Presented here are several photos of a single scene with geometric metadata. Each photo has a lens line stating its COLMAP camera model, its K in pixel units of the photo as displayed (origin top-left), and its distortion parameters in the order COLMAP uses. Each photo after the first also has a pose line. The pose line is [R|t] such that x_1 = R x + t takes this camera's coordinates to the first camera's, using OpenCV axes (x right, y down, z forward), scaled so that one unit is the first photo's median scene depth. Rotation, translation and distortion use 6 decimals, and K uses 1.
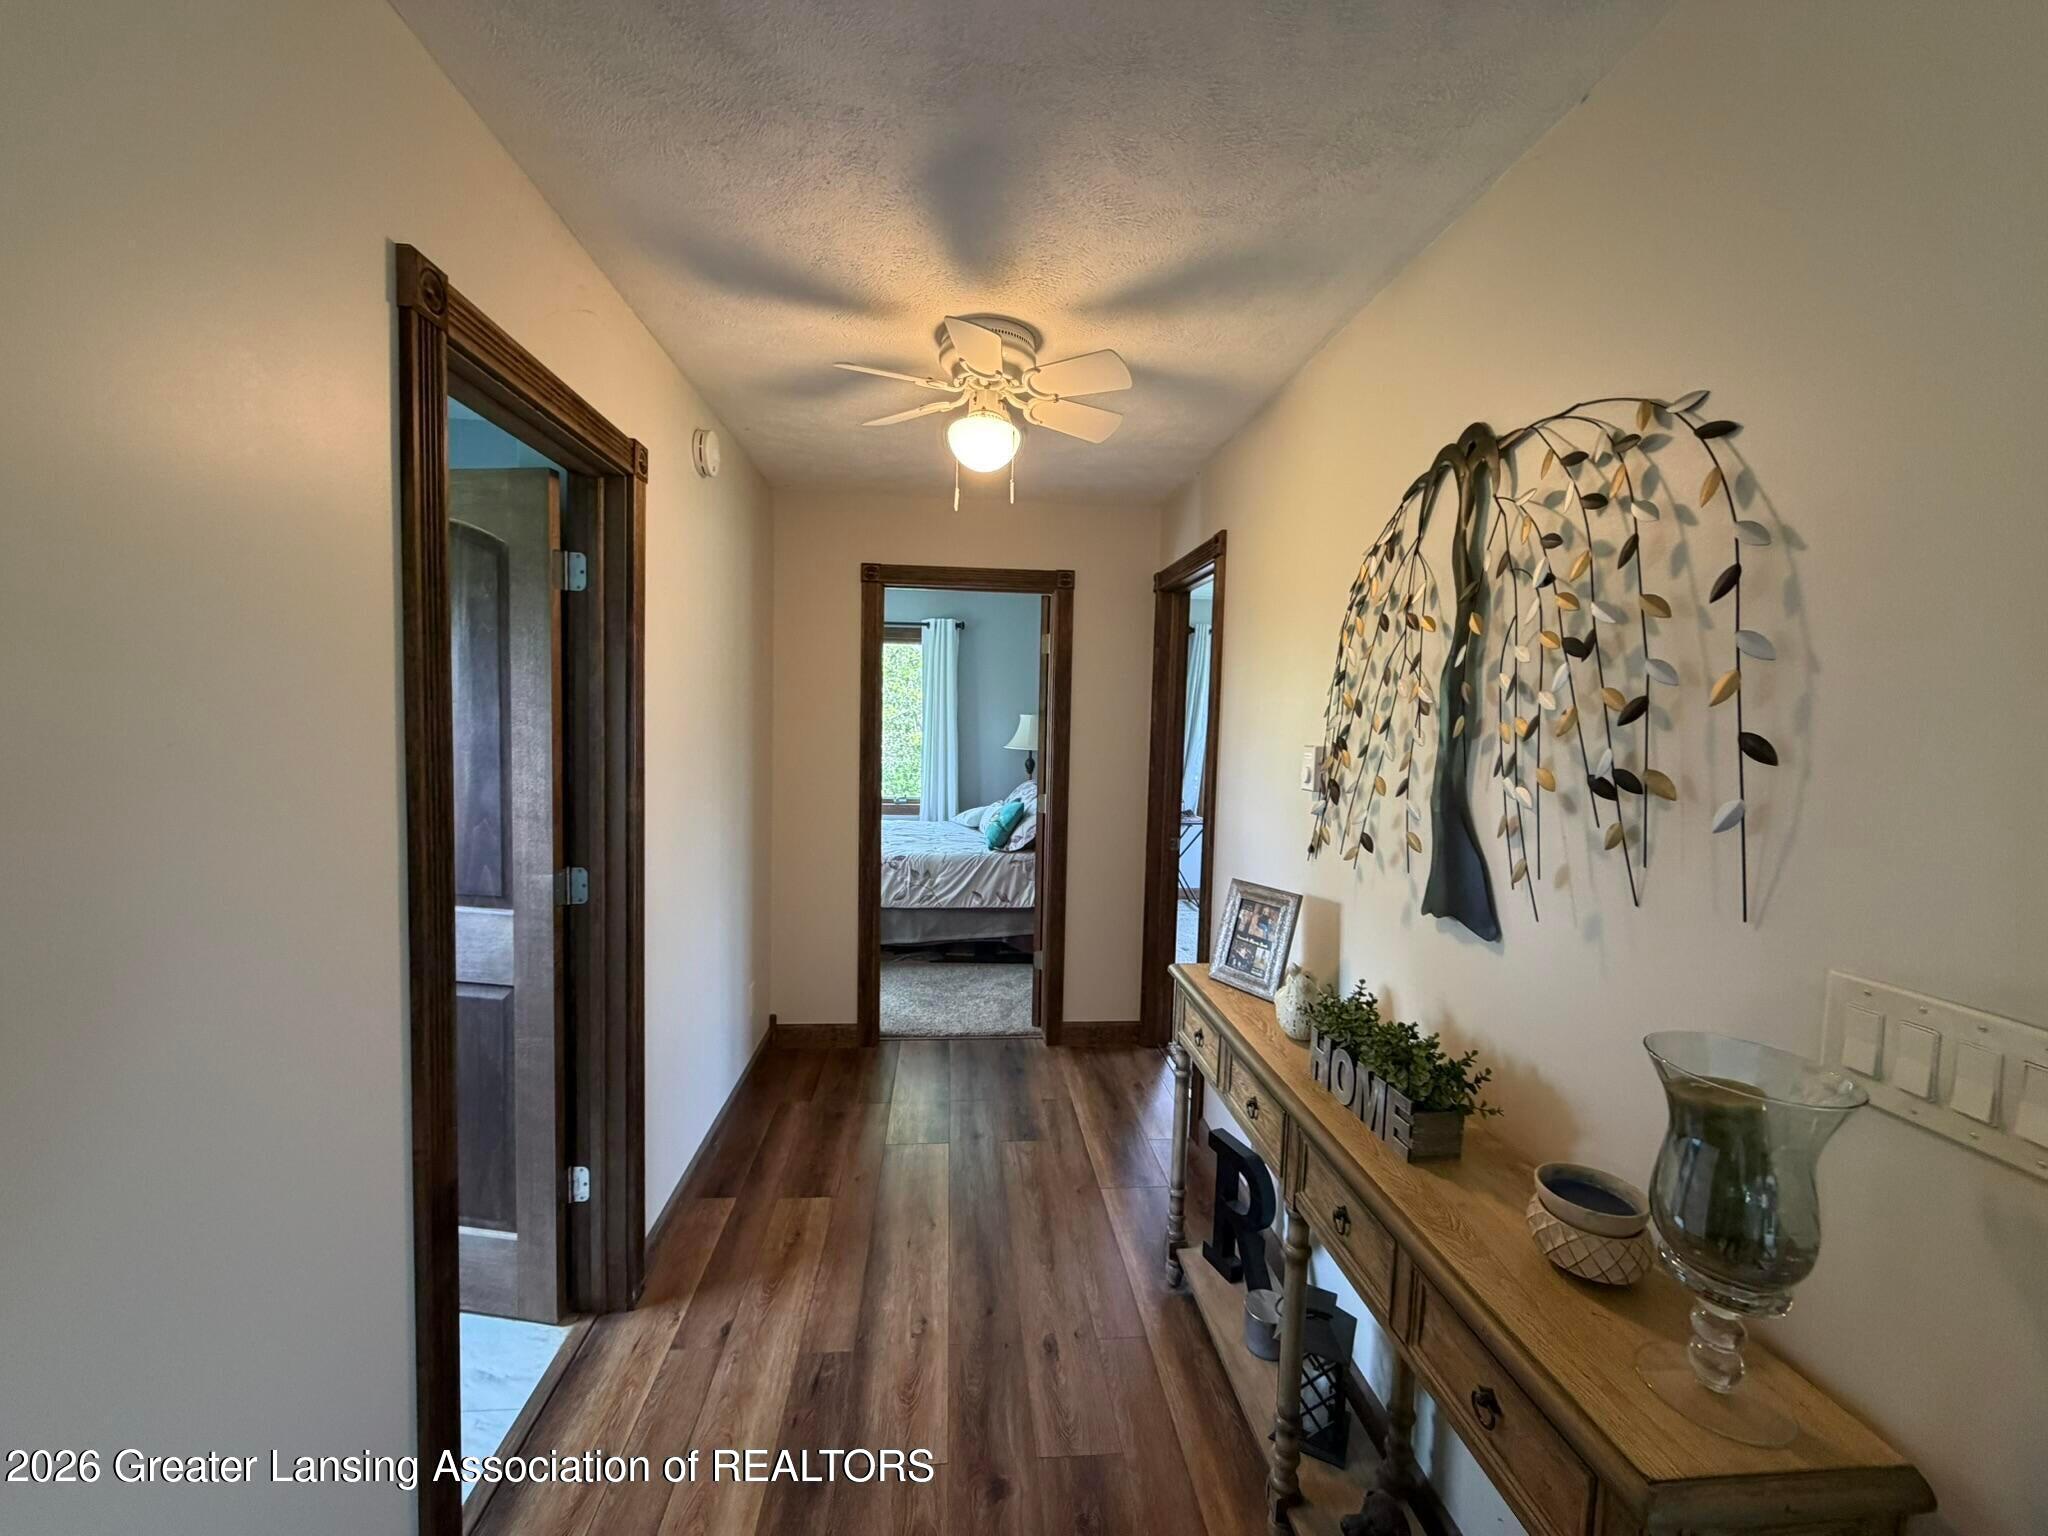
lens RADIAL K [[824.8, 0, 1028.7], [0, 824.8, 765.5], [0, 0, 1]] dist [-0.000070, 0.000330]
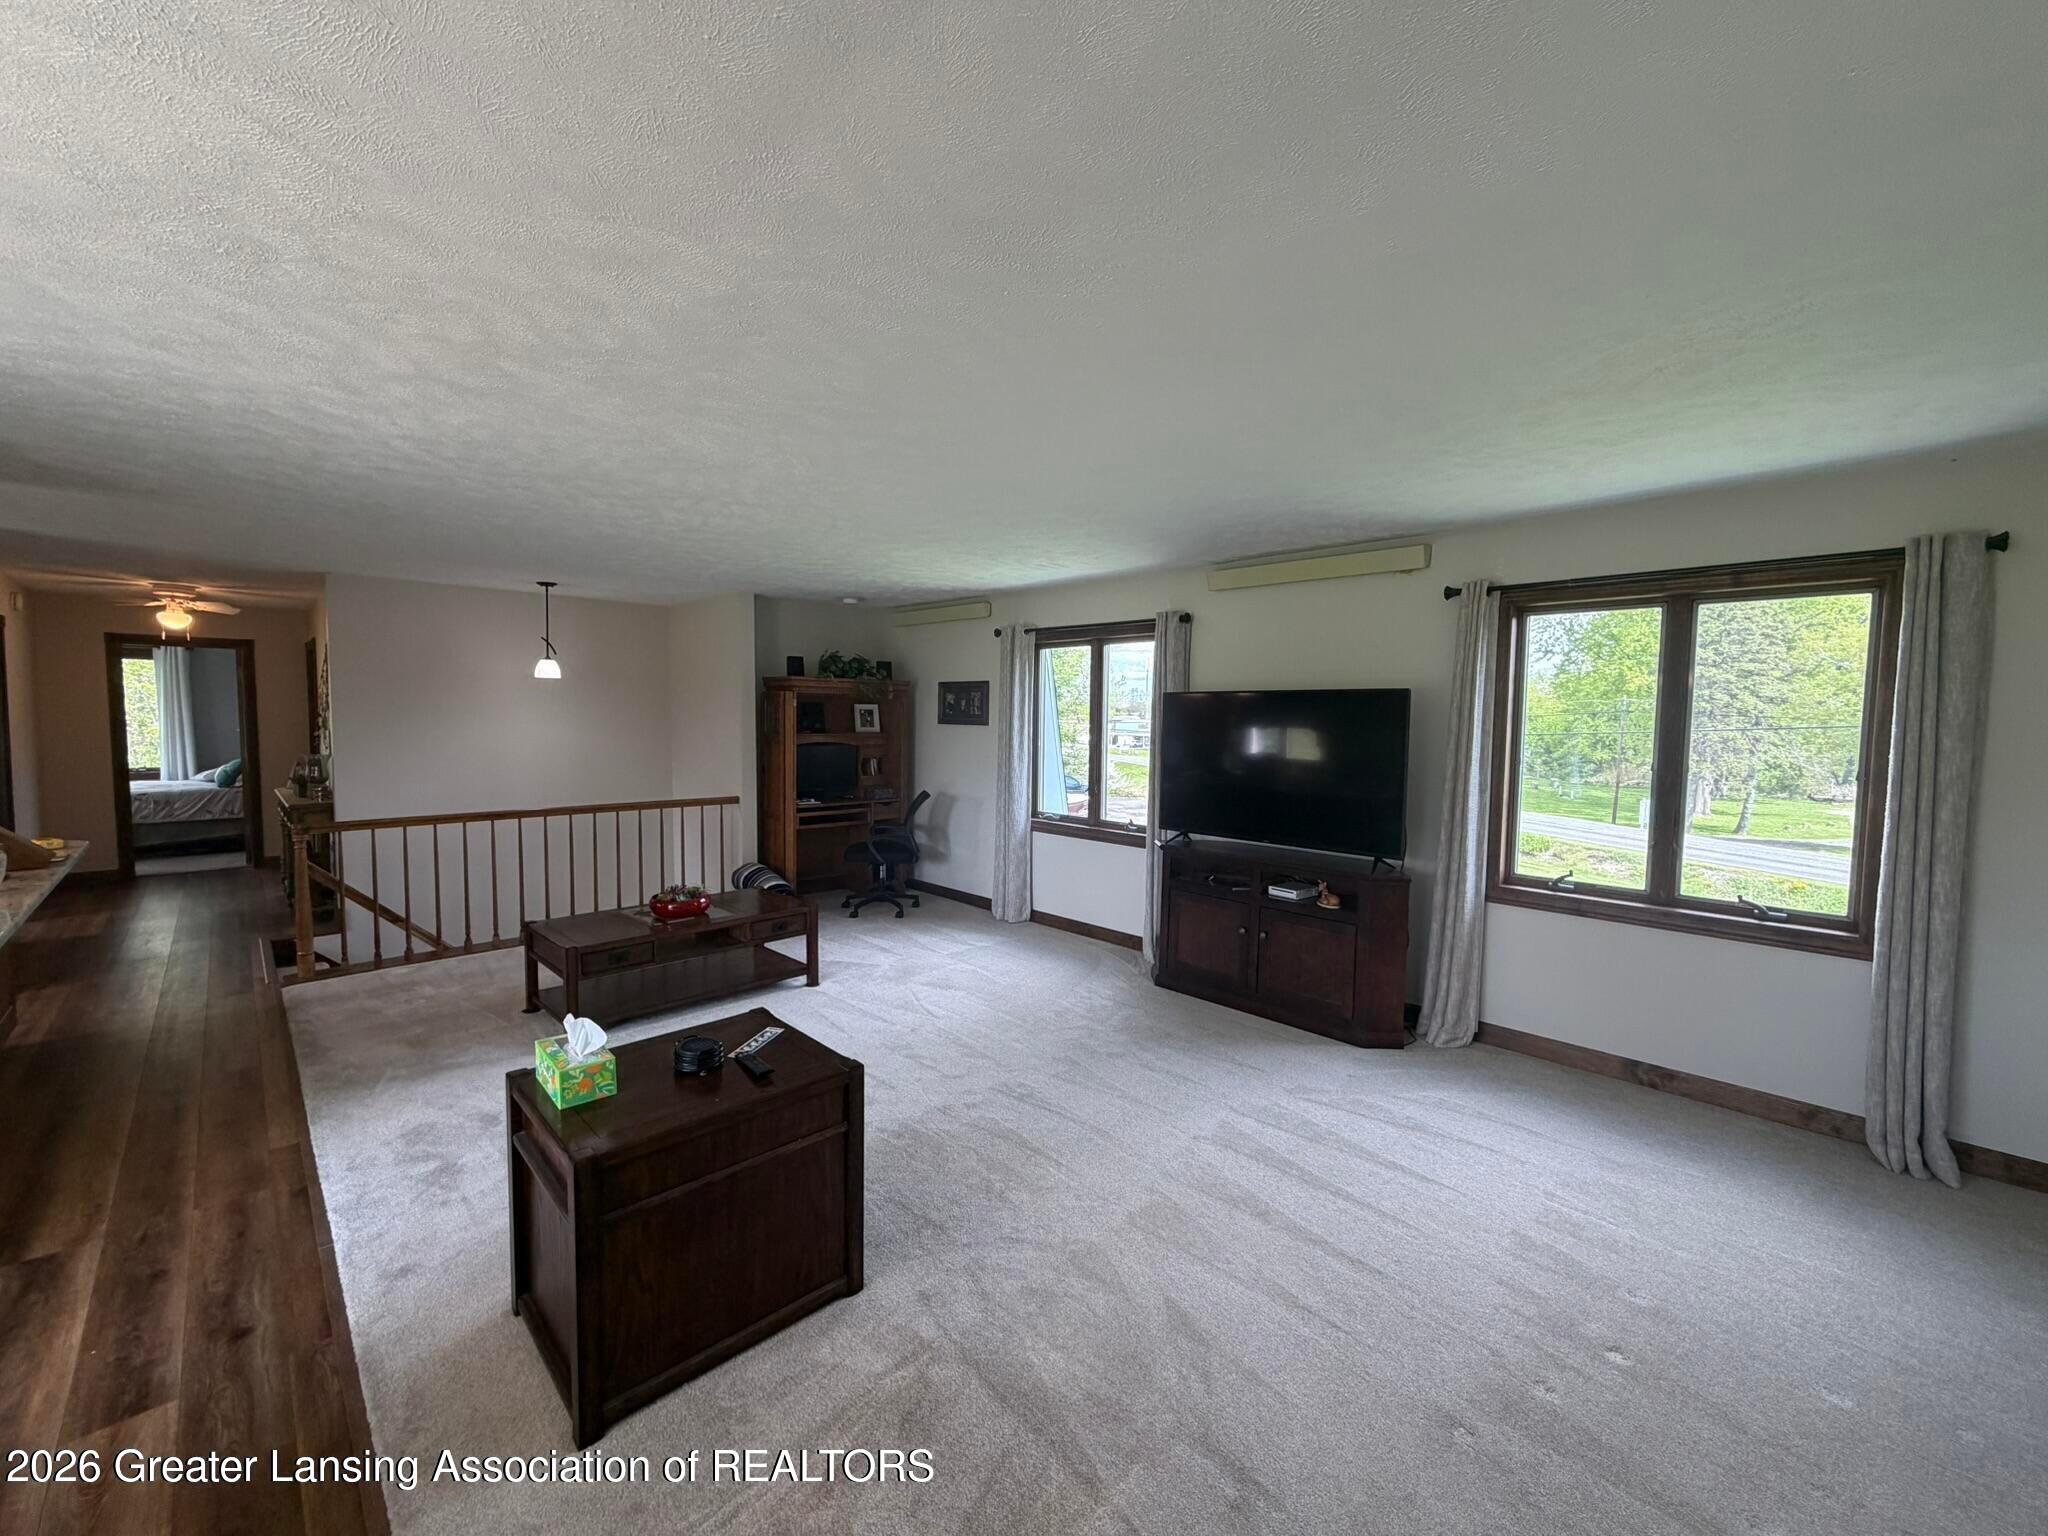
lens RADIAL K [[824.8, 0, 1017.9], [0, 824.8, 766.7], [0, 0, 1]] dist [-0.000070, 0.000330]
pose [[0.785269, -0.049767, 0.617152, 0.206648], [0.044601, 0.998722, 0.023786, 0.094919], [-0.617547, 0.008847, 0.786485, -1.417416]]
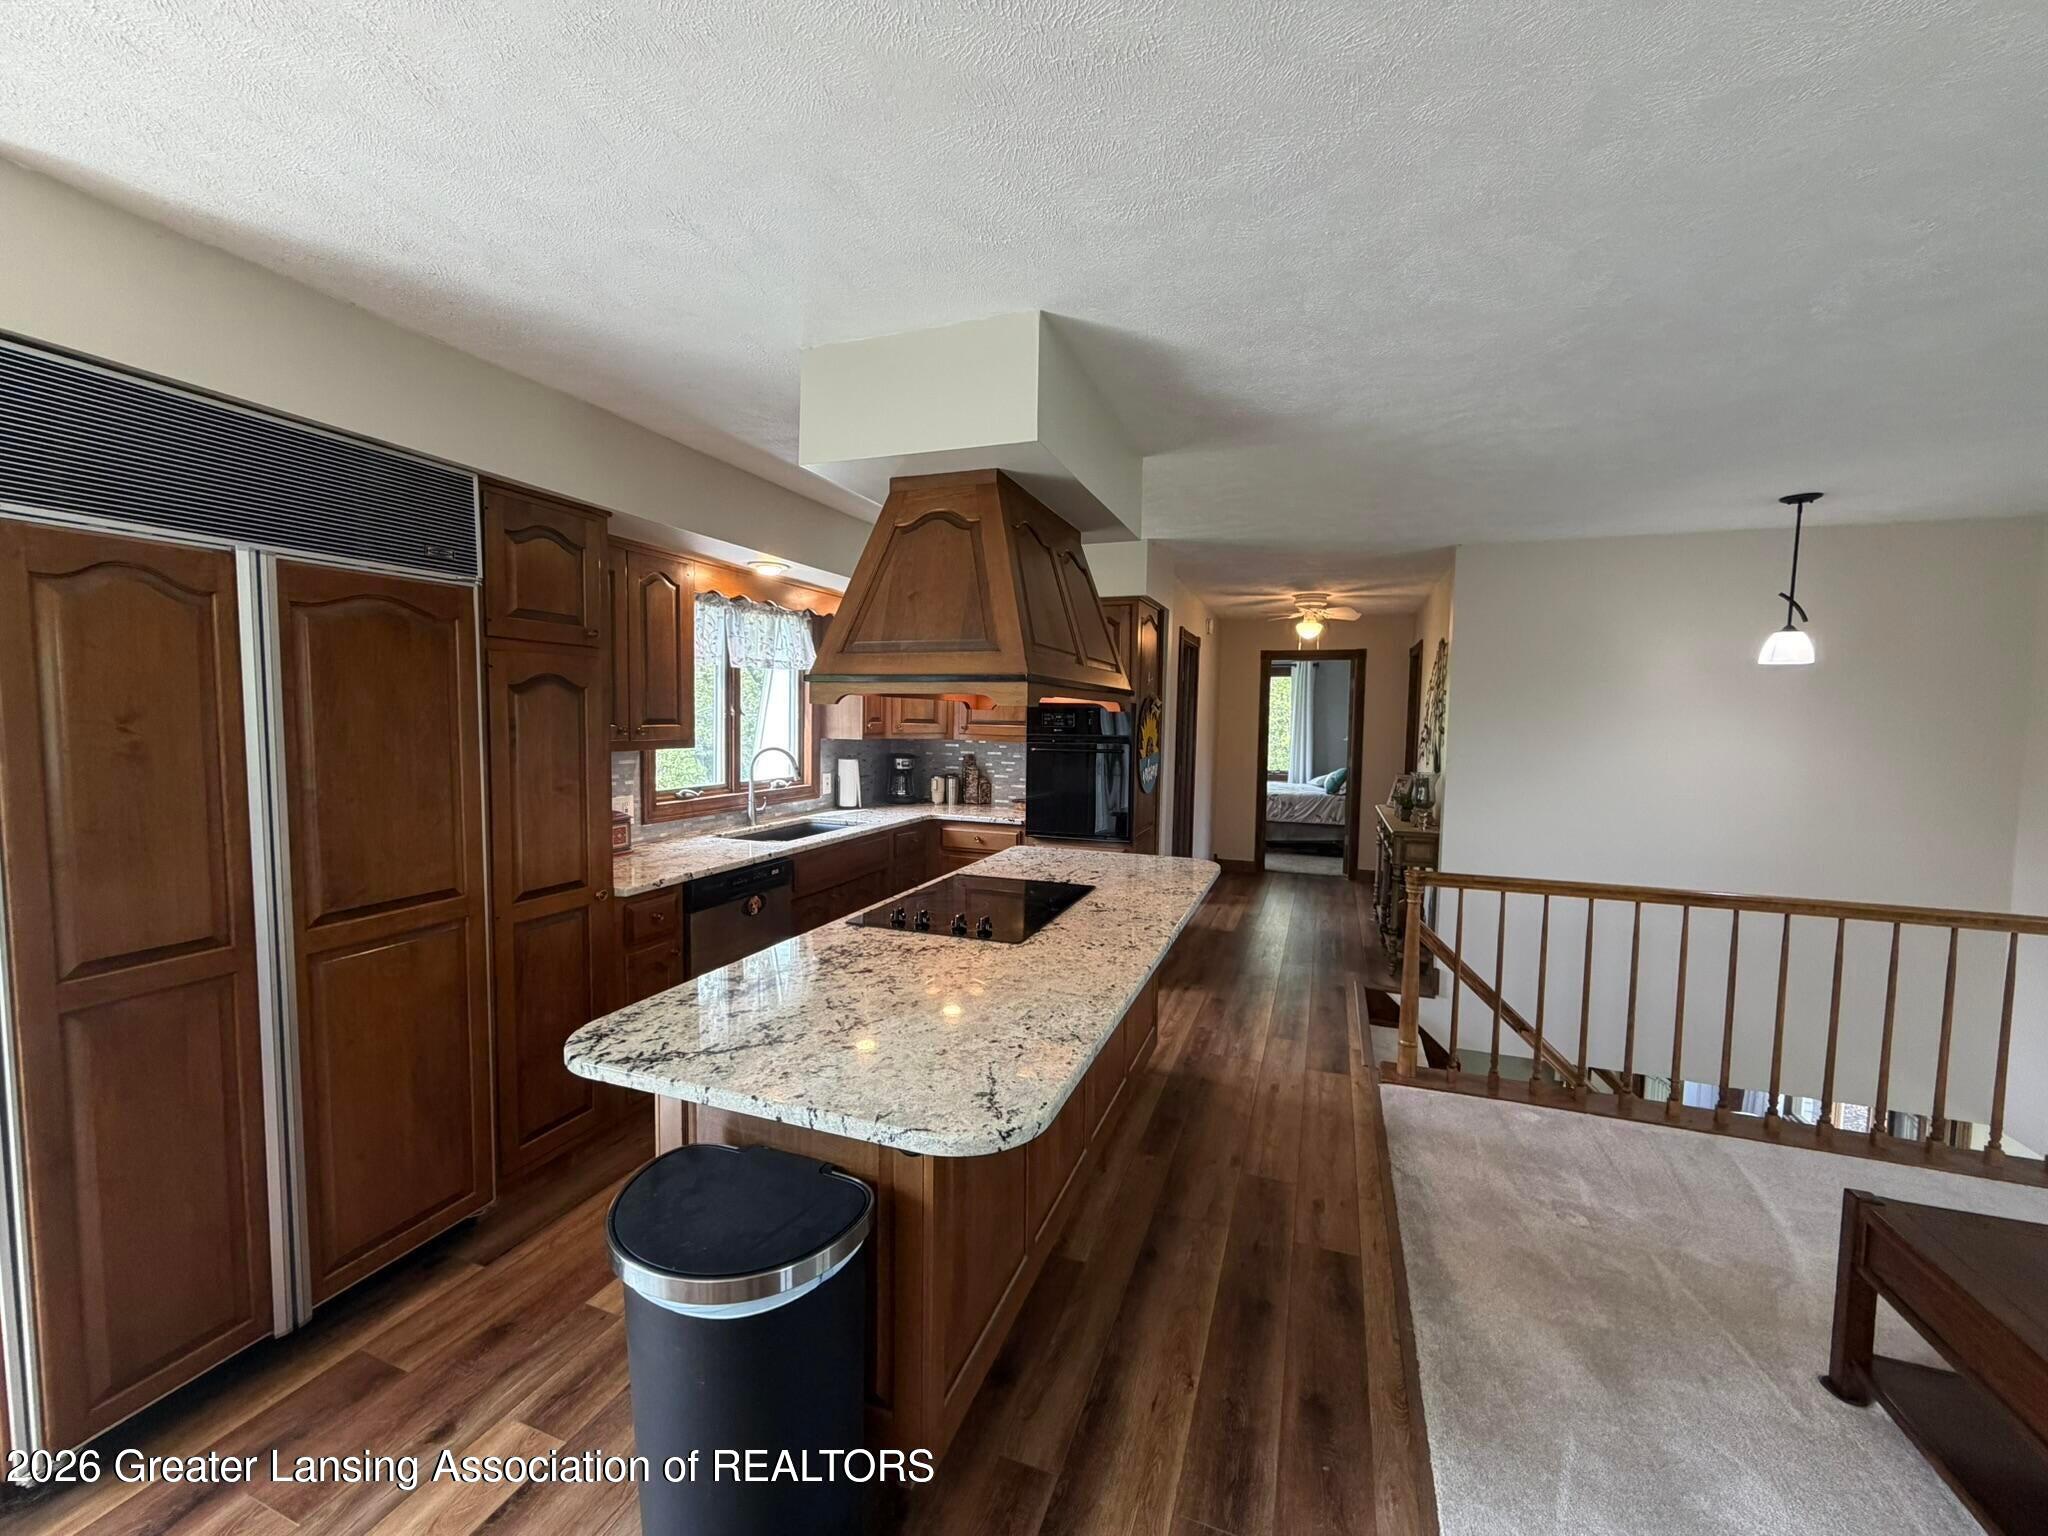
lens RADIAL K [[824.8, 0, 1026.3], [0, 824.8, 767.6], [0, 0, 1]] dist [-0.000070, 0.000330]
pose [[0.901167, 0.021888, -0.432920, 0.143913], [-0.025792, 0.999662, -0.003148, 0.069303], [0.432705, 0.014002, 0.901427, -0.945384]]
